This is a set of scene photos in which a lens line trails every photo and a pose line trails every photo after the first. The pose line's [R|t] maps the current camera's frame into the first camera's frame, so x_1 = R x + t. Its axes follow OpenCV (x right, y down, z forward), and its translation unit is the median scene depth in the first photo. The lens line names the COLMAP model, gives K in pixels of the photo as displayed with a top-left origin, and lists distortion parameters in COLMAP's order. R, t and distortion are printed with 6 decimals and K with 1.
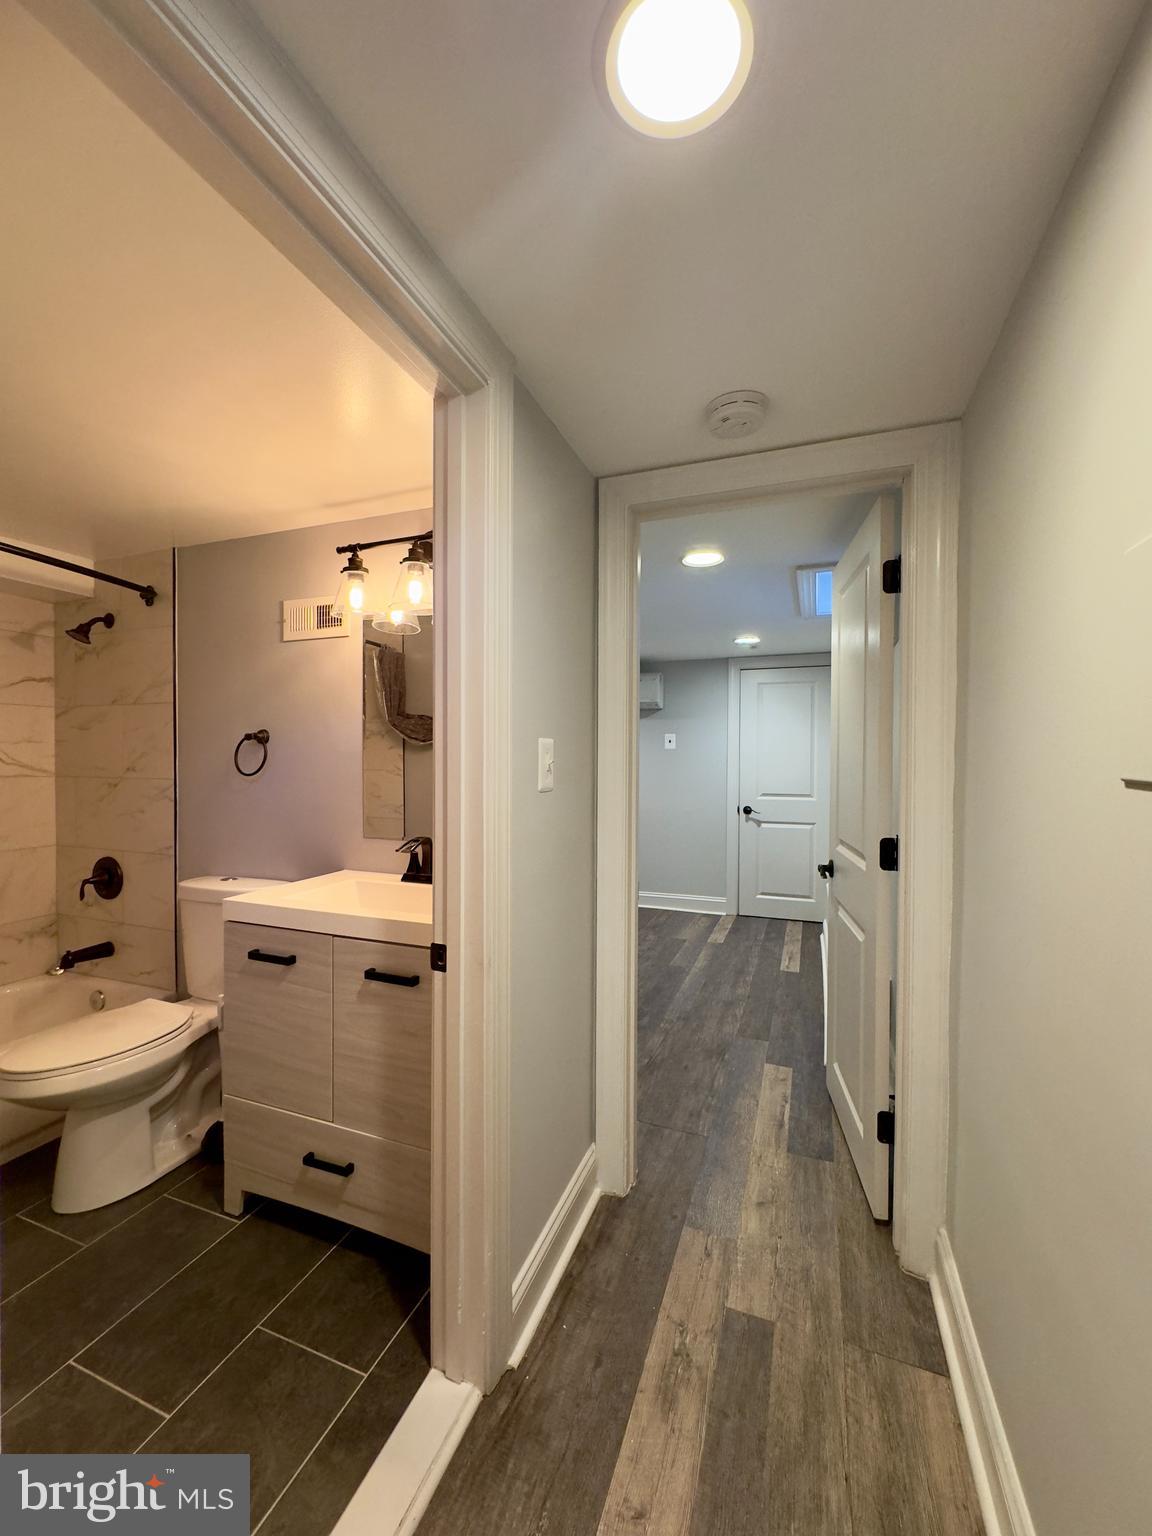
lens RADIAL K [[616.5, 0, 579.9], [0, 616.5, 768.4], [0, 0, 1]] dist [-0.000876, -0.000498]
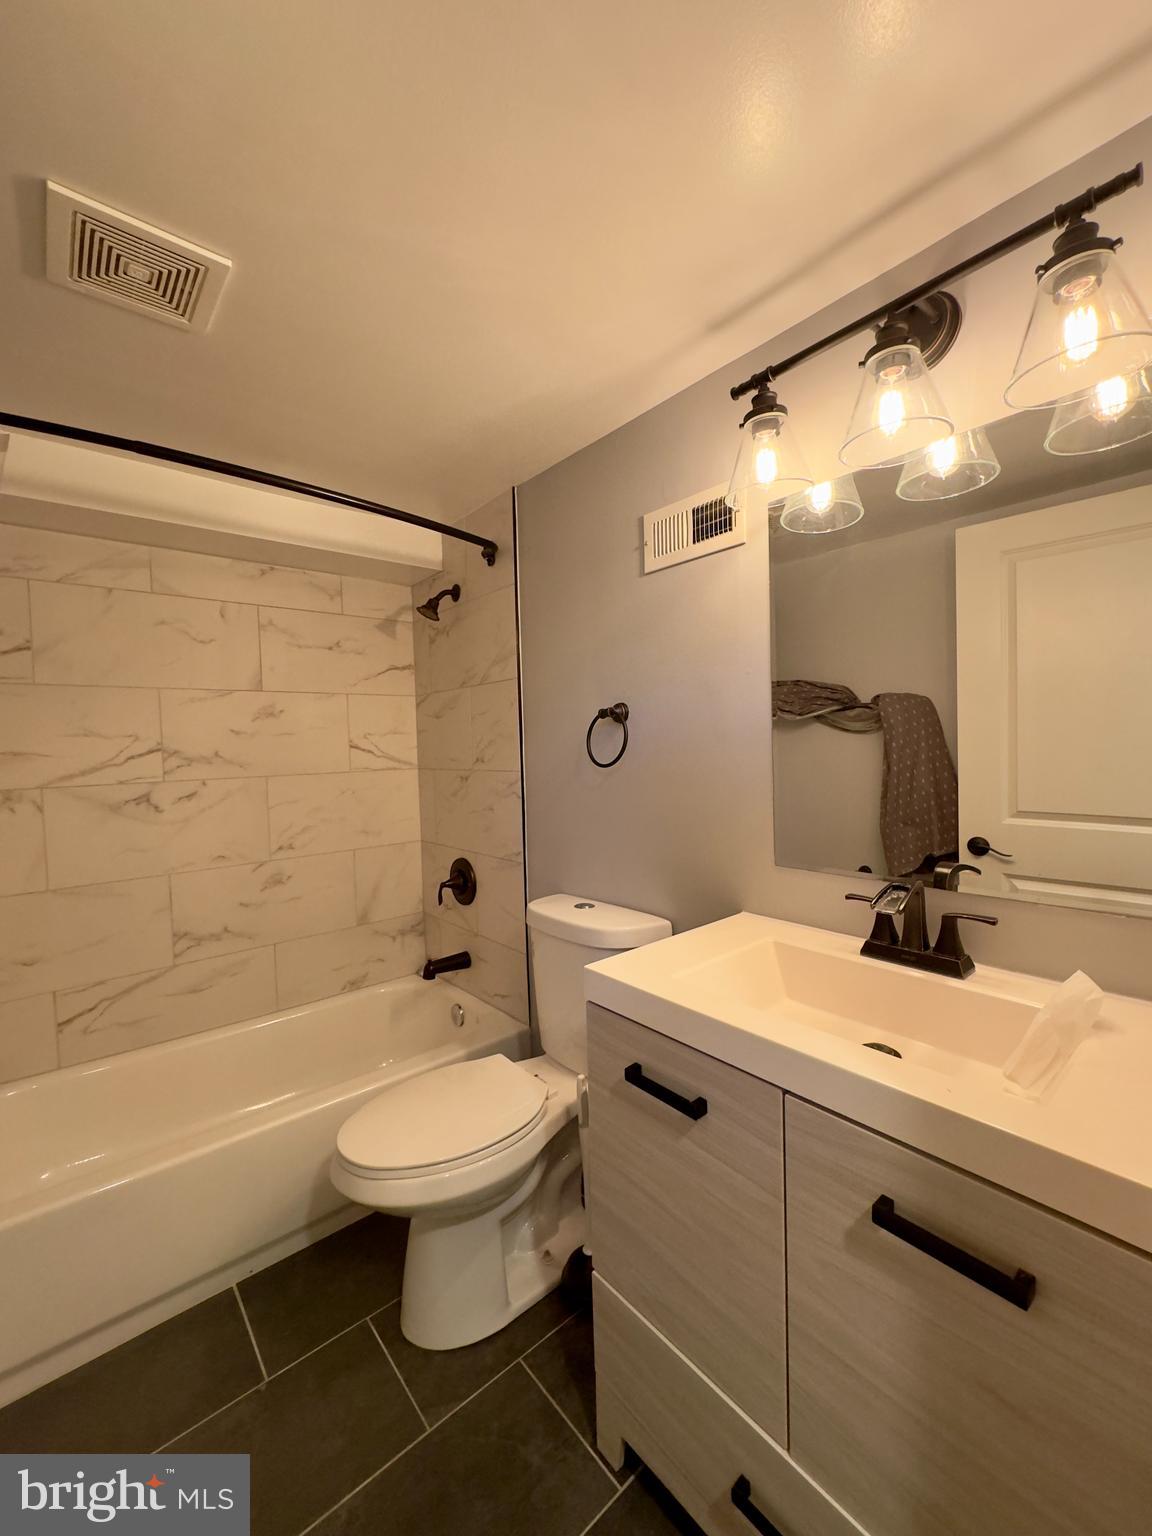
lens RADIAL K [[616.5, 0, 577.4], [0, 616.5, 766.6], [0, 0, 1]] dist [-0.000876, -0.000498]
pose [[0.875369, -0.012715, -0.483289, -0.237994], [0.024474, 0.999538, 0.018034, -0.002295], [0.482836, -0.027614, 0.875275, 0.386222]]
